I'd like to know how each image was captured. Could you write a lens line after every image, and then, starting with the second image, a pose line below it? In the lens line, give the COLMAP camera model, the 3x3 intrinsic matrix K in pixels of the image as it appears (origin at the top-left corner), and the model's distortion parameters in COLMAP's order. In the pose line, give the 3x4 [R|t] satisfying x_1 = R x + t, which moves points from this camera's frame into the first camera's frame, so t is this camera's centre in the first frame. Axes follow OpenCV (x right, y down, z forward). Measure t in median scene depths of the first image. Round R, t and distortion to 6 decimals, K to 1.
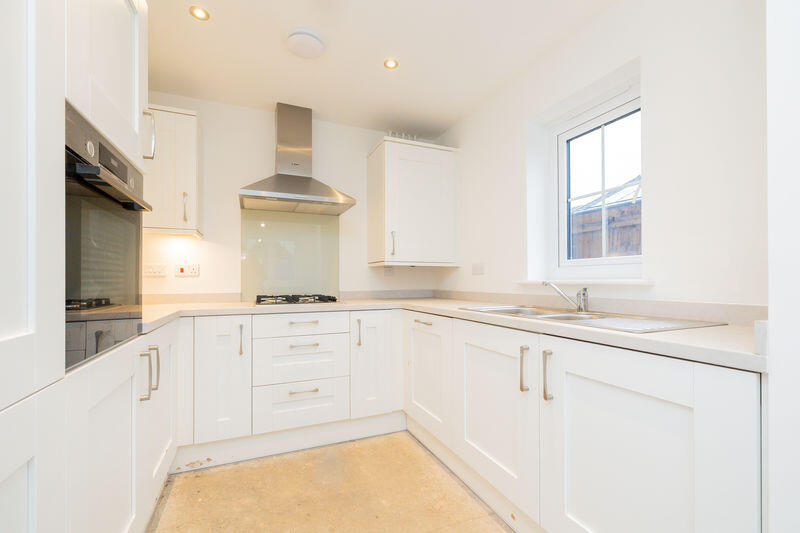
lens RADIAL K [[346.0, 0, 406.4], [0, 346.0, 277.8], [0, 0, 1]] dist [0.002619, 0.000440]
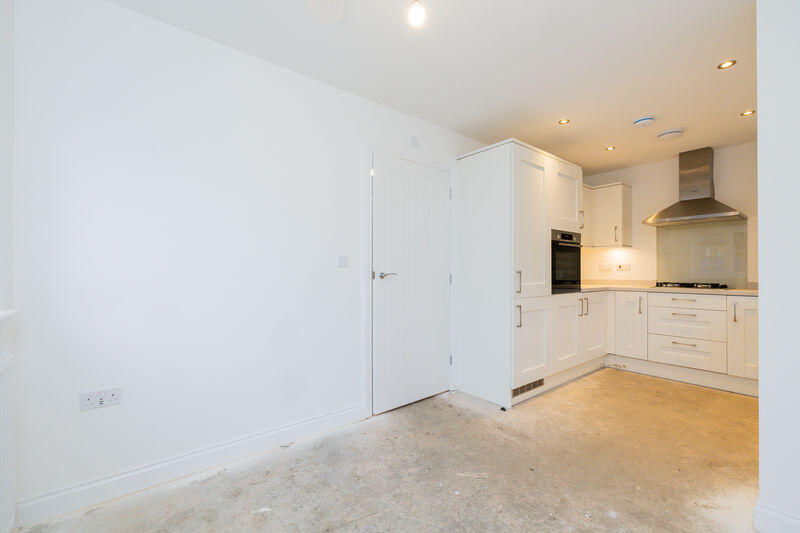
lens RADIAL K [[346.0, 0, 397.6], [0, 346.0, 270.6], [0, 0, 1]] dist [0.002619, 0.000440]
pose [[0.249478, -0.001759, -0.968379, 0.832084], [0.007314, 0.999973, 0.000068, -0.010682], [0.968353, -0.007099, 0.249484, -0.590276]]
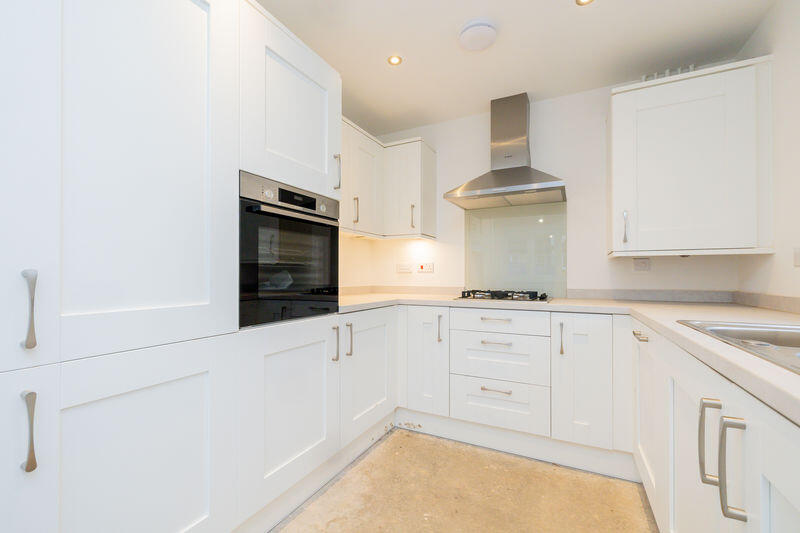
lens RADIAL K [[346.0, 0, 403.8], [0, 346.0, 272.3], [0, 0, 1]] dist [0.002619, 0.000440]
pose [[0.629323, -0.004913, -0.777128, 0.275703], [0.003096, 0.999988, -0.003814, 0.000154], [0.777137, -0.000005, 0.629331, 0.176404]]
